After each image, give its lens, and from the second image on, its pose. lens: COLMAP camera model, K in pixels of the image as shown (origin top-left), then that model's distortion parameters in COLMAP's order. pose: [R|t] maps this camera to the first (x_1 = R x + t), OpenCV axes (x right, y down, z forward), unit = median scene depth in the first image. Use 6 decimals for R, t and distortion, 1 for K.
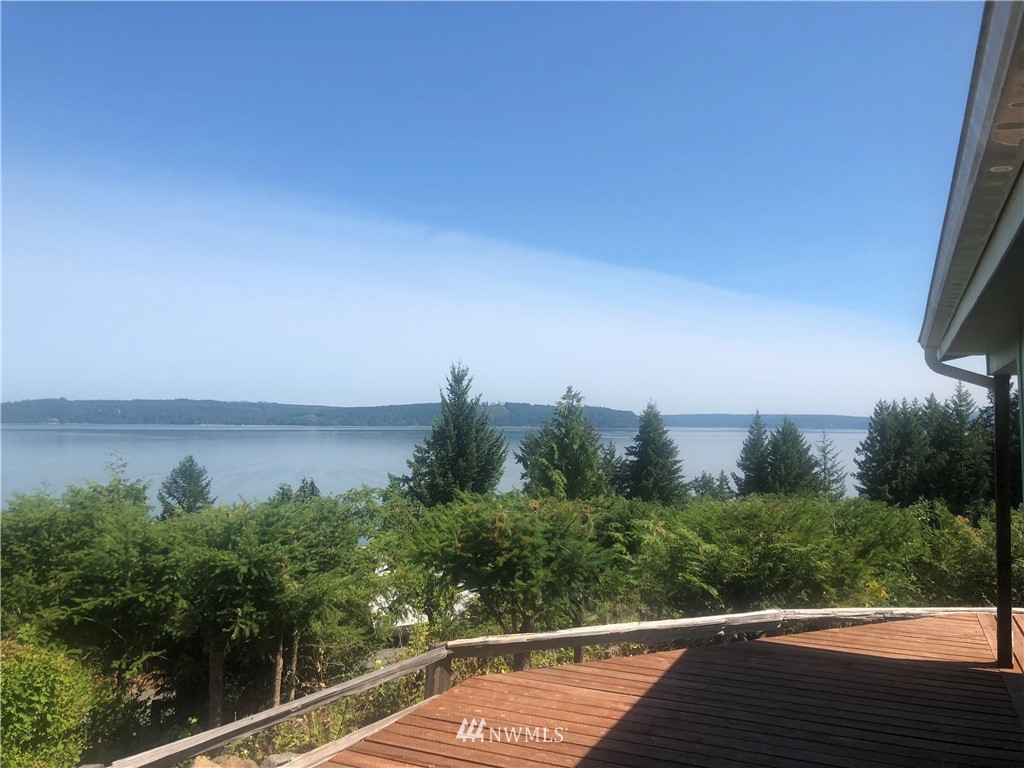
lens RADIAL K [[834.3, 0, 525.5], [0, 834.3, 370.6], [0, 0, 1]] dist [0.099107, -0.175920]
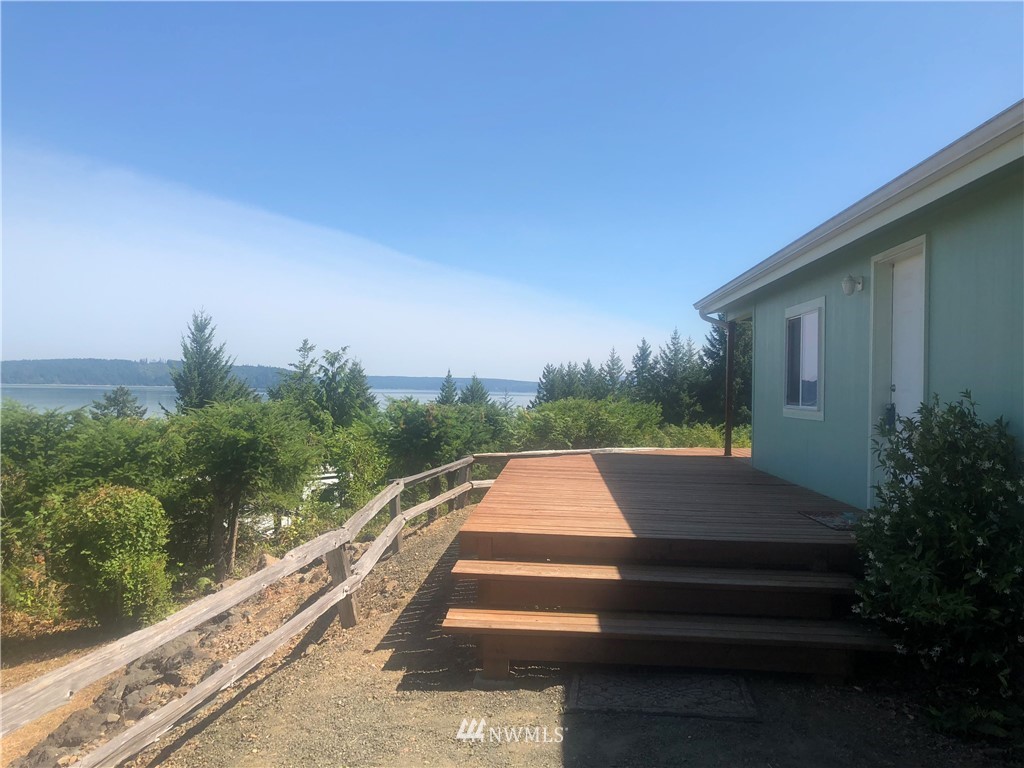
lens RADIAL K [[834.3, 0, 525.5], [0, 834.3, 370.6], [0, 0, 1]] dist [0.099107, -0.175920]
pose [[0.927012, 0.019228, 0.374539, -0.097248], [-0.035887, 0.998650, 0.037556, 0.009325], [-0.373311, -0.048257, 0.926450, -0.106144]]
